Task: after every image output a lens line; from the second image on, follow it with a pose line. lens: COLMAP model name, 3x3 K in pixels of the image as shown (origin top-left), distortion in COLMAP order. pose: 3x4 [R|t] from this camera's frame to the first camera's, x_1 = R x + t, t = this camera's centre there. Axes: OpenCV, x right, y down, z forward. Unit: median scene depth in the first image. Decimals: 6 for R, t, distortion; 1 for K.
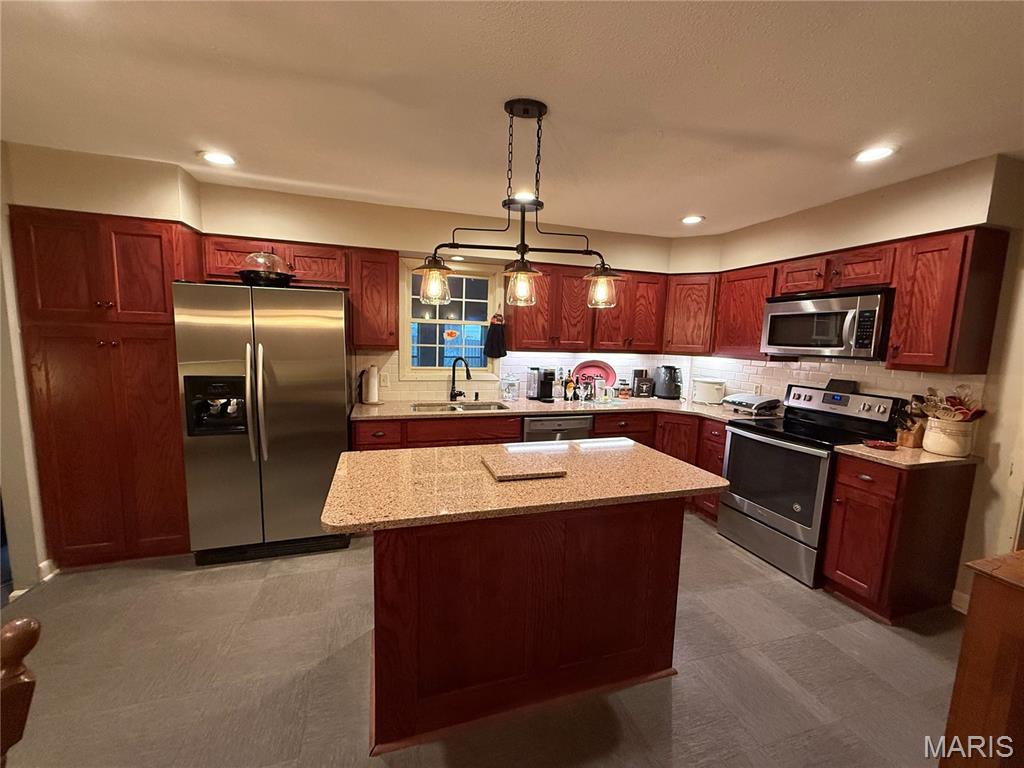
lens RADIAL K [[408.6, 0, 507.9], [0, 408.6, 385.5], [0, 0, 1]] dist [-0.003431, -0.000608]
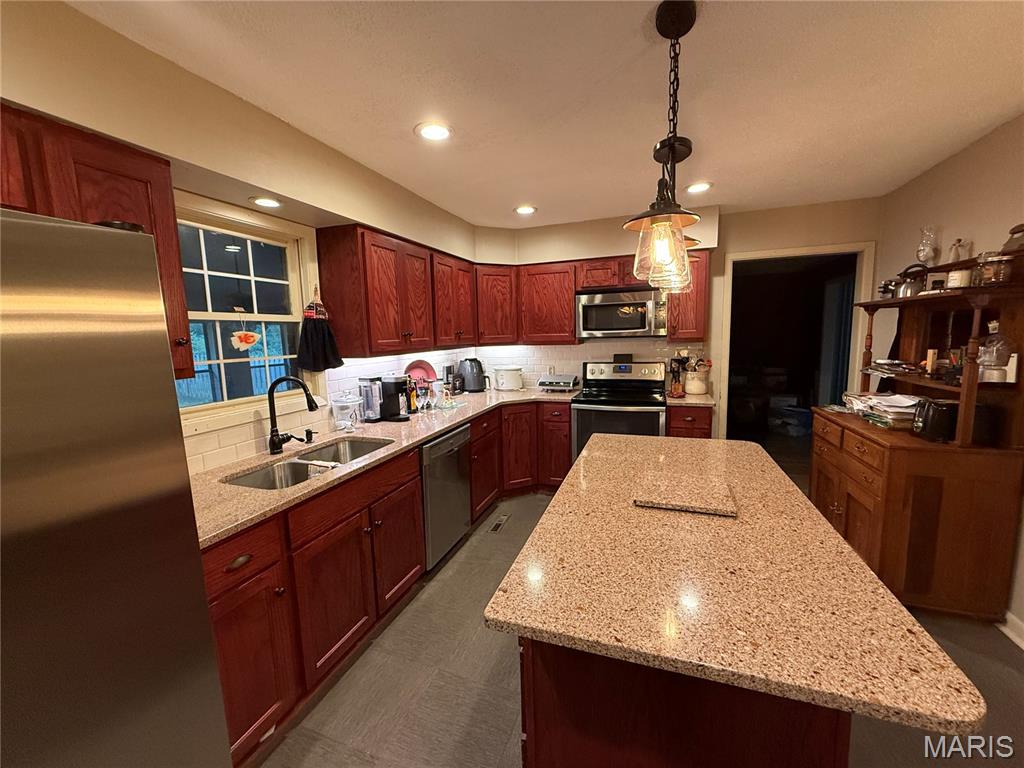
lens RADIAL K [[408.6, 0, 512.3], [0, 408.6, 383.0], [0, 0, 1]] dist [-0.003431, -0.000608]
pose [[0.601004, -0.144013, 0.786164, -0.373970], [0.140402, 0.987360, 0.073535, -0.055979], [-0.786817, 0.066184, 0.613627, 0.379852]]
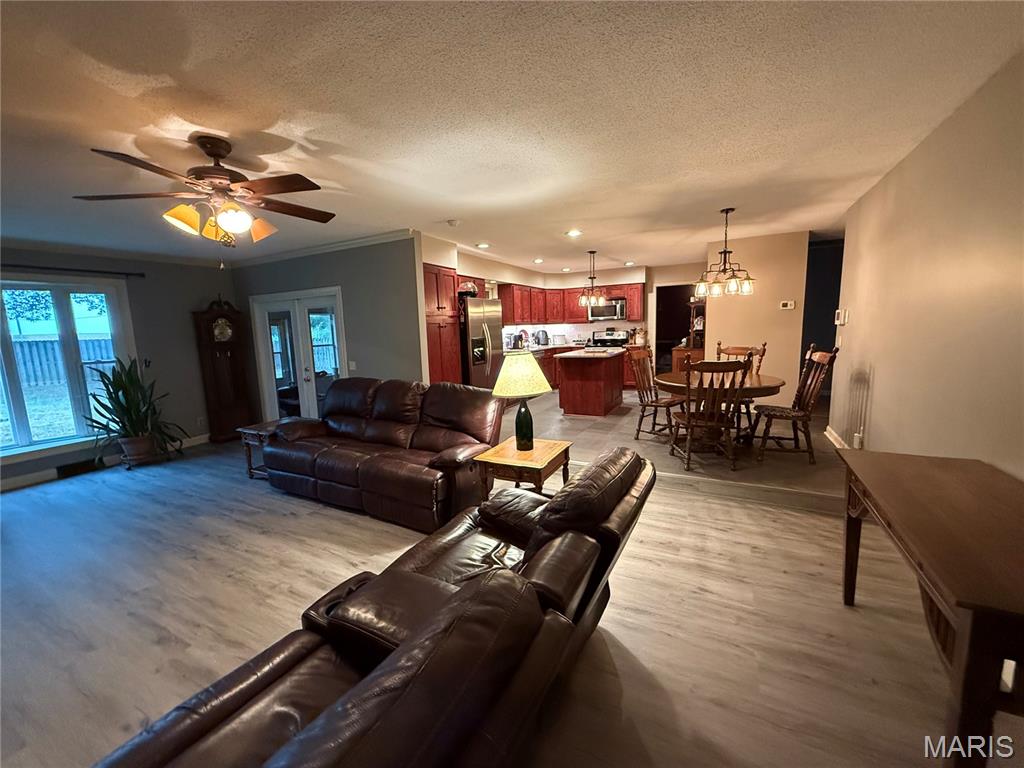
lens RADIAL K [[408.6, 0, 504.7], [0, 408.6, 386.3], [0, 0, 1]] dist [-0.003431, -0.000608]
pose [[0.710638, -0.154142, 0.686465, -1.507120], [0.137256, 0.987331, 0.079610, 0.054293], [-0.690039, 0.037647, 0.722792, -0.503622]]
